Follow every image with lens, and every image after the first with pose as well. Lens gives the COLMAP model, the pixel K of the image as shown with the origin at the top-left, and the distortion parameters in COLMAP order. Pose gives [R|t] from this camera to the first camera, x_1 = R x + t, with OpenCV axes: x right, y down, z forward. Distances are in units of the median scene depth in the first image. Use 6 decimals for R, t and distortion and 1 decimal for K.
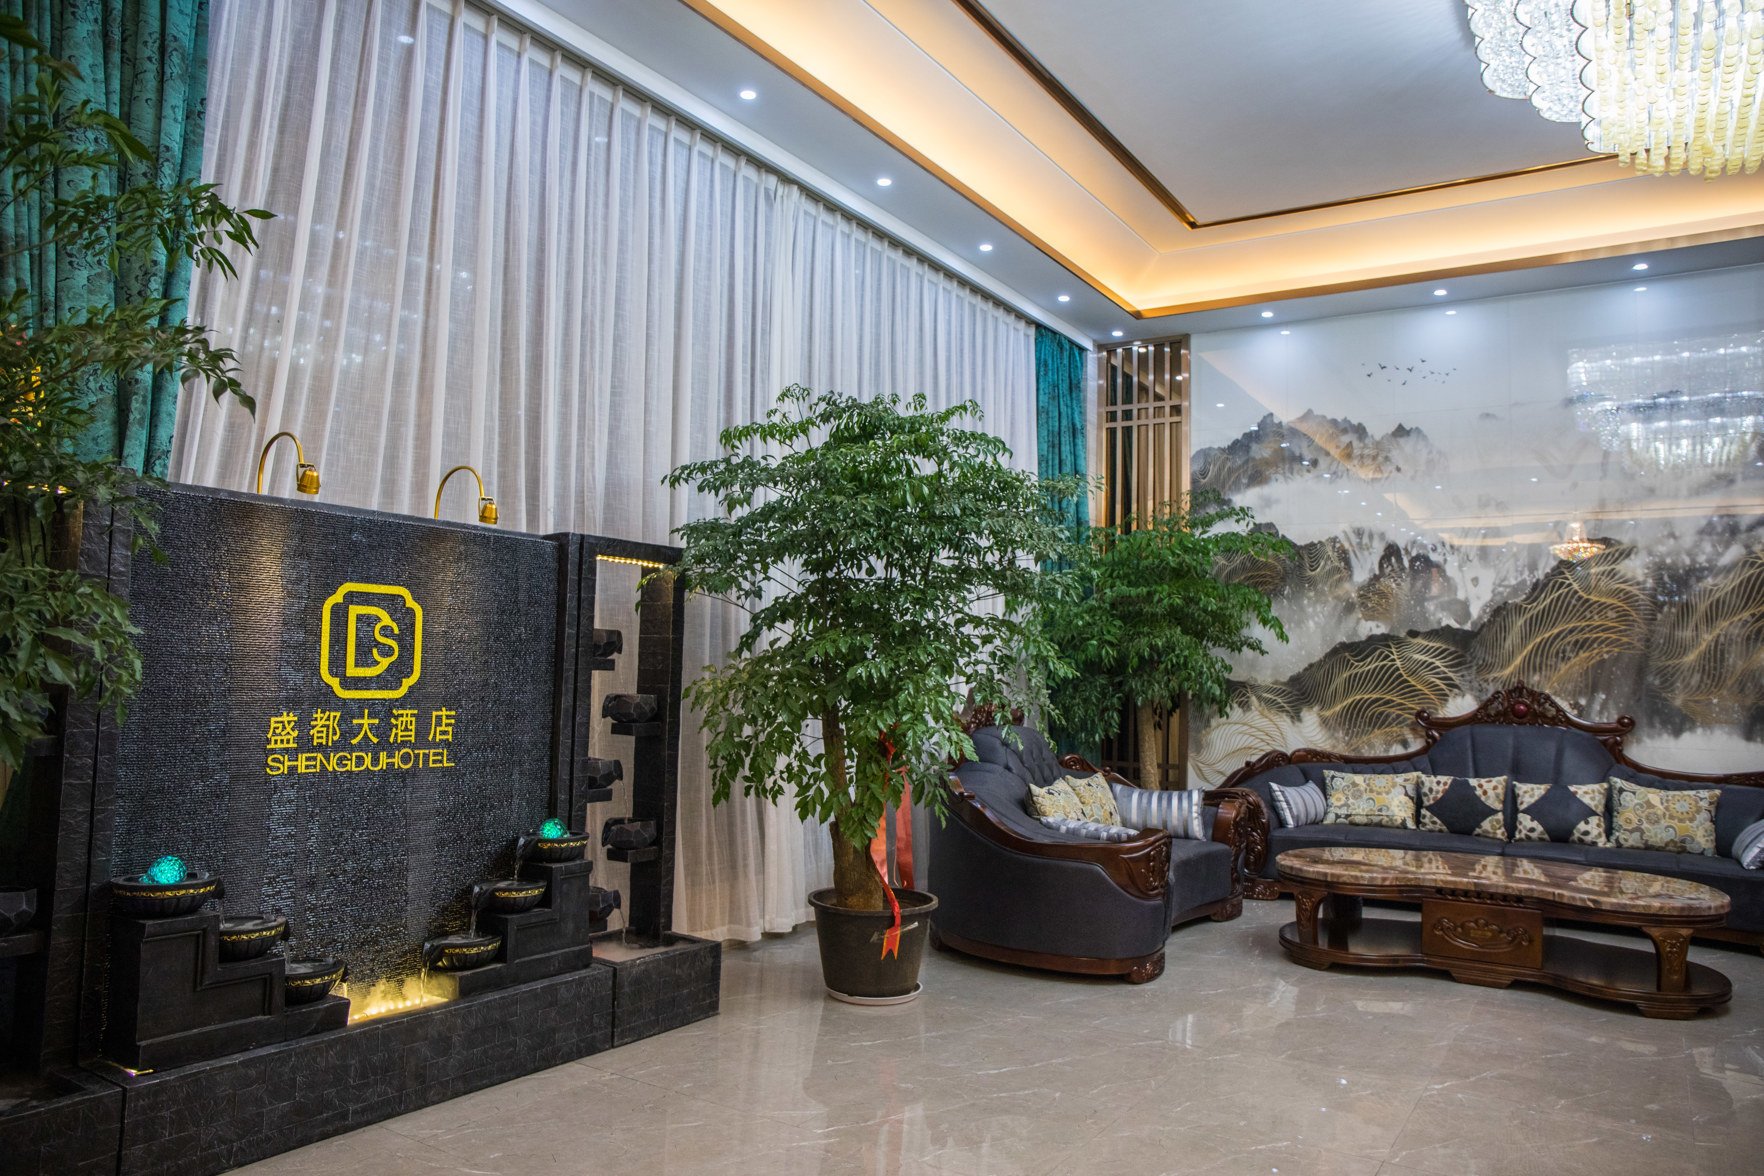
lens RADIAL K [[1211.0, 0, 882.0], [0, 1211.0, 588.0], [0, 0, 1]] dist [-0.102594, 0.081291]
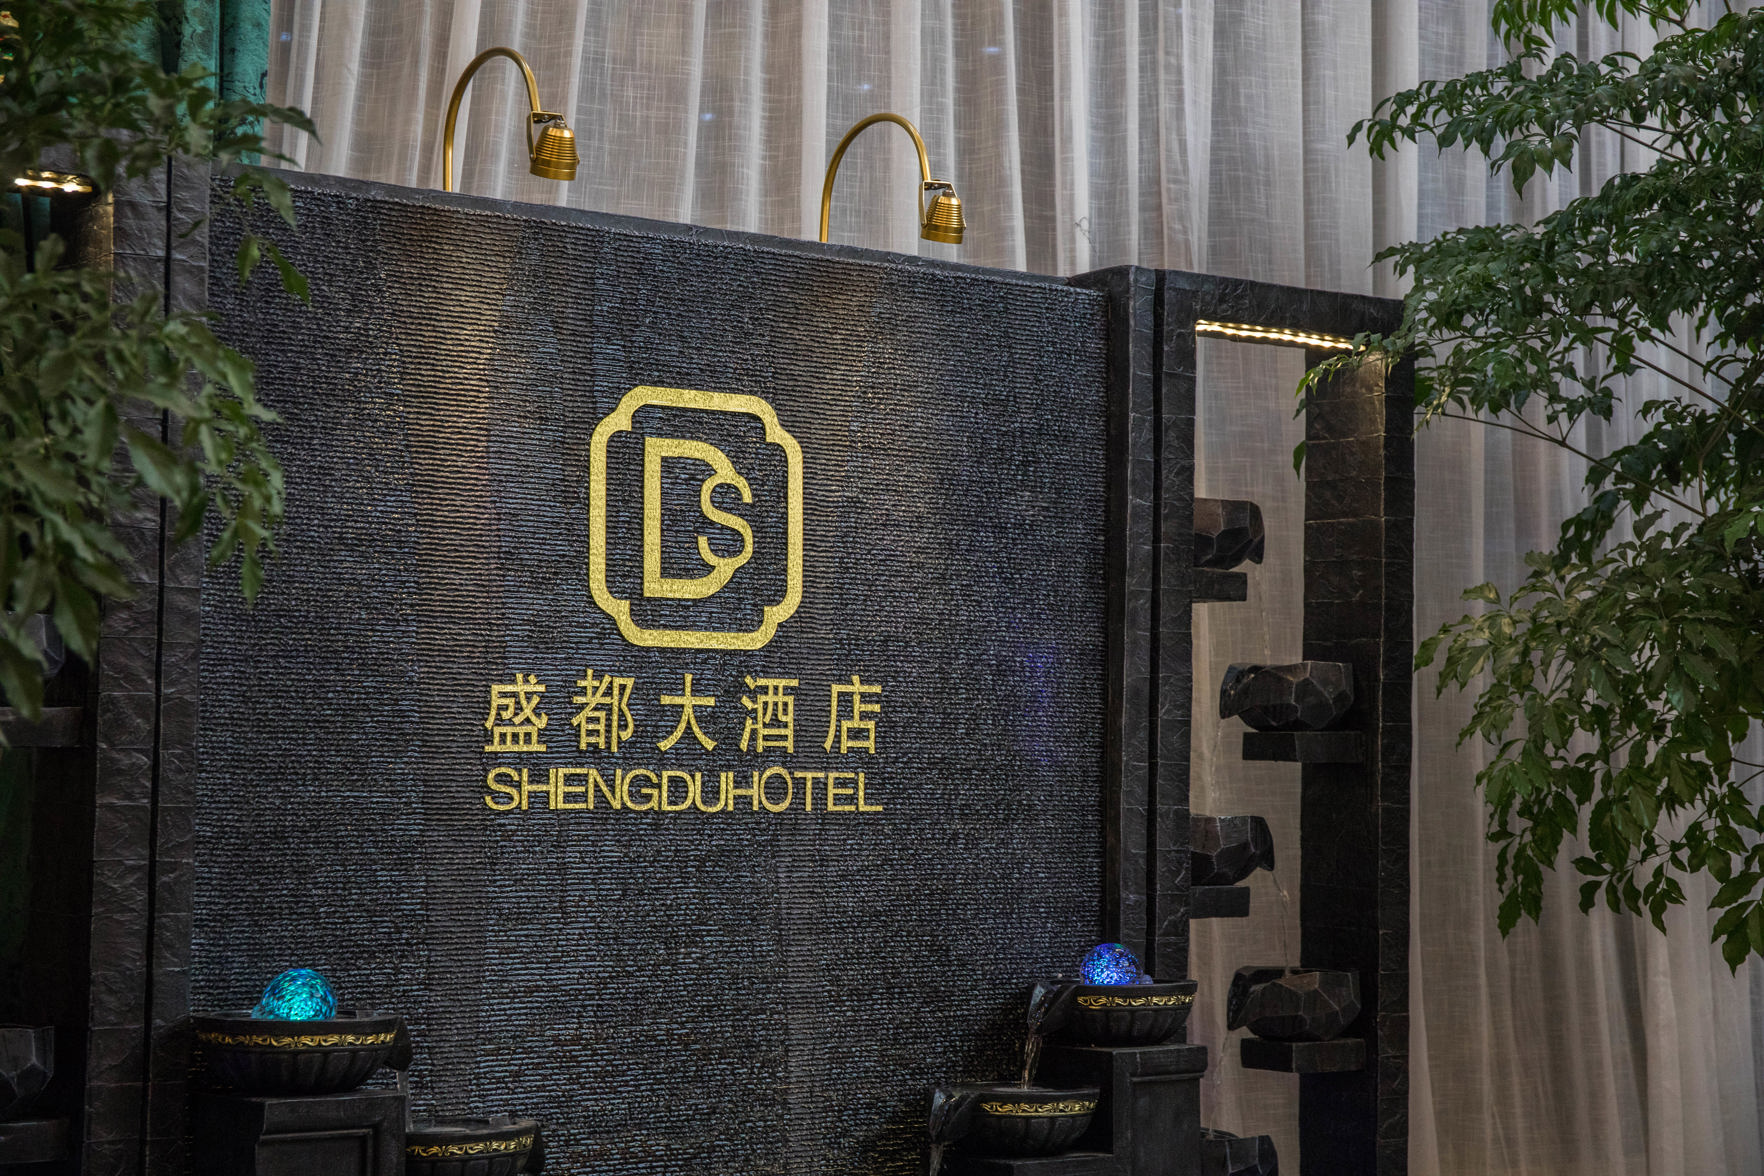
lens RADIAL K [[3267.0, 0, 882.0], [0, 3267.0, 588.0], [0, 0, 1]] dist [0.128421, -0.045719]
pose [[0.945793, -0.027156, -0.323633, 0.023367], [0.032711, 0.999396, 0.011734, 0.049737], [0.323119, -0.021684, 0.946110, -0.104024]]
